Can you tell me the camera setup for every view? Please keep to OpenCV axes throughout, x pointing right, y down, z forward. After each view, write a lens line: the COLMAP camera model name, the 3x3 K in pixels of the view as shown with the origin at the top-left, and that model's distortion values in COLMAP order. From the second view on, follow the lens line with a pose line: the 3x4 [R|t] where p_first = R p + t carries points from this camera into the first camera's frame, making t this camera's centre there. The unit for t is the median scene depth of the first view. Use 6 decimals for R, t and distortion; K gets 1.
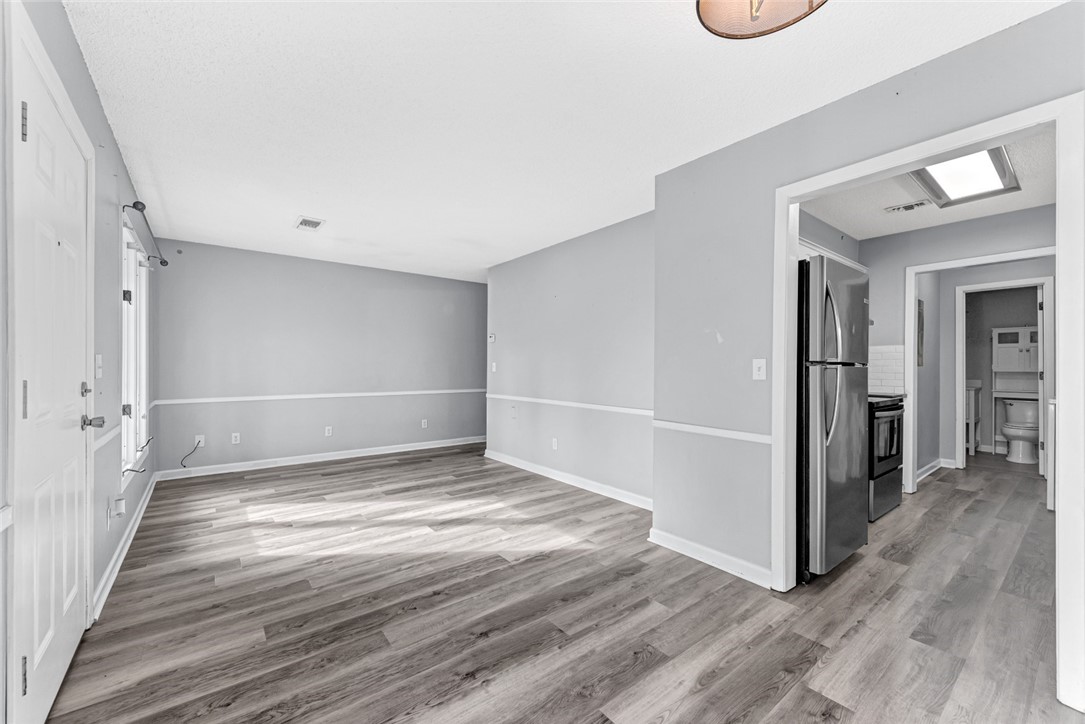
lens RADIAL K [[430.2, 0, 548.1], [0, 430.2, 366.3], [0, 0, 1]] dist [0.010869, -0.003347]
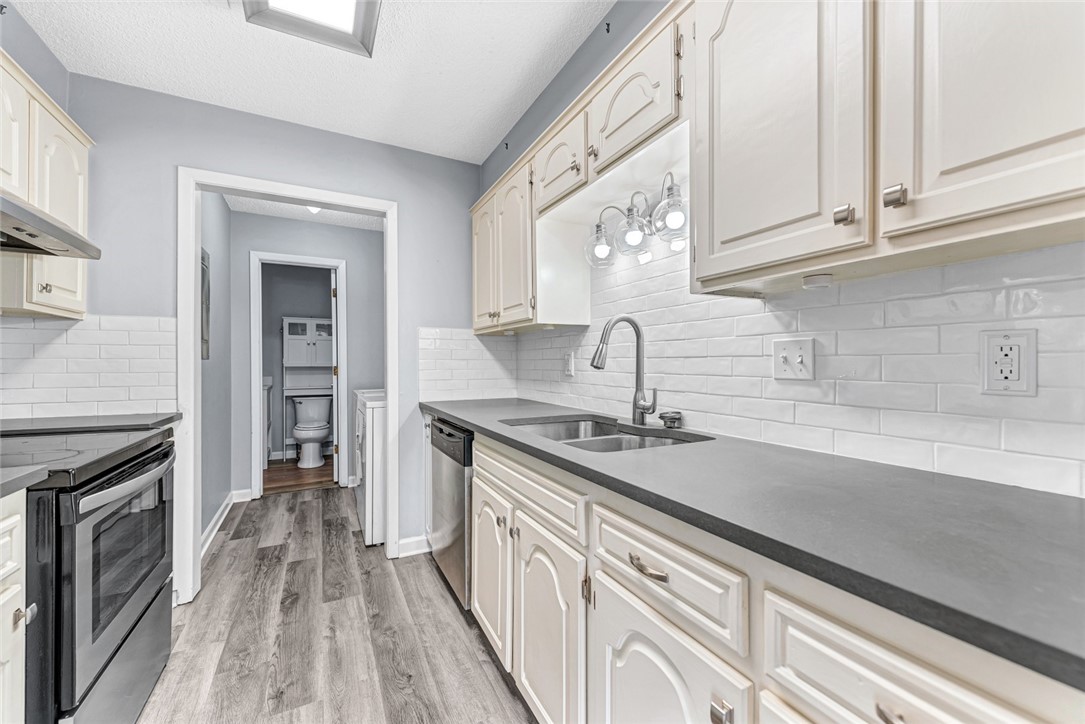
lens RADIAL K [[430.2, 0, 537.3], [0, 430.2, 364.6], [0, 0, 1]] dist [0.010869, -0.003347]
pose [[0.197870, -0.007474, 0.980200, 0.446656], [0.001271, 0.999972, 0.007369, 0.003957], [-0.980227, -0.000213, 0.197874, 0.529505]]
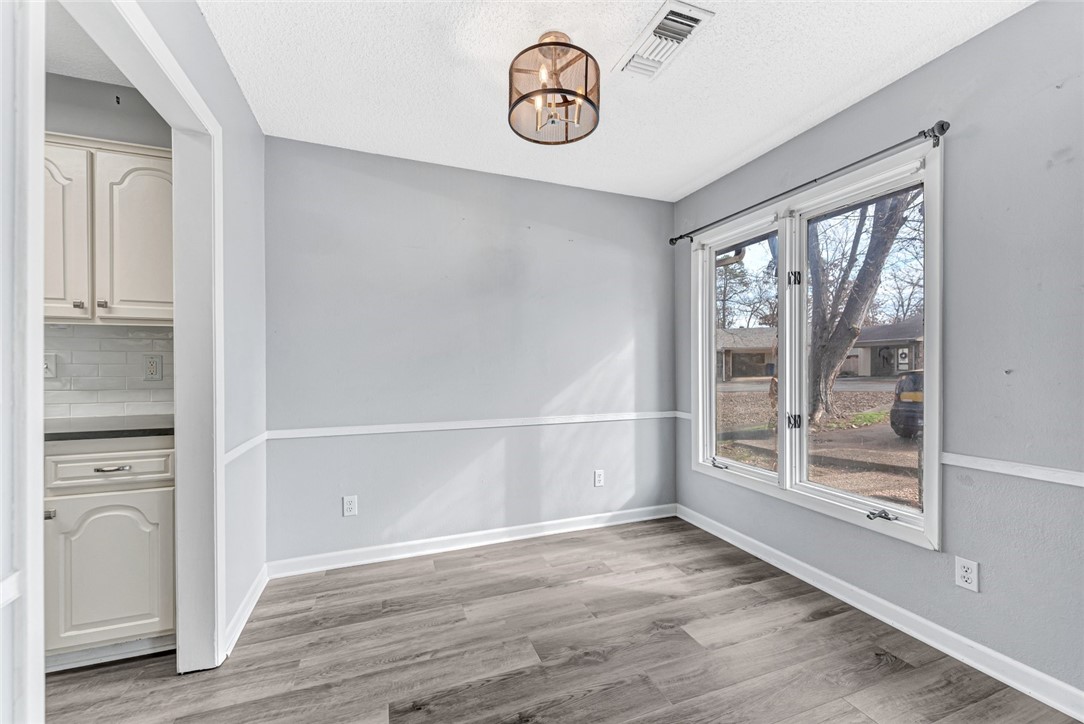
lens RADIAL K [[429.8, 0, 541.5], [0, 429.8, 369.2], [0, 0, 1]] dist [0.010869, -0.003347]
pose [[-0.952231, -0.003961, 0.305352, 0.029370], [-0.002412, 0.999982, 0.005452, 0.002092], [-0.305368, 0.004455, -0.952224, 0.734357]]
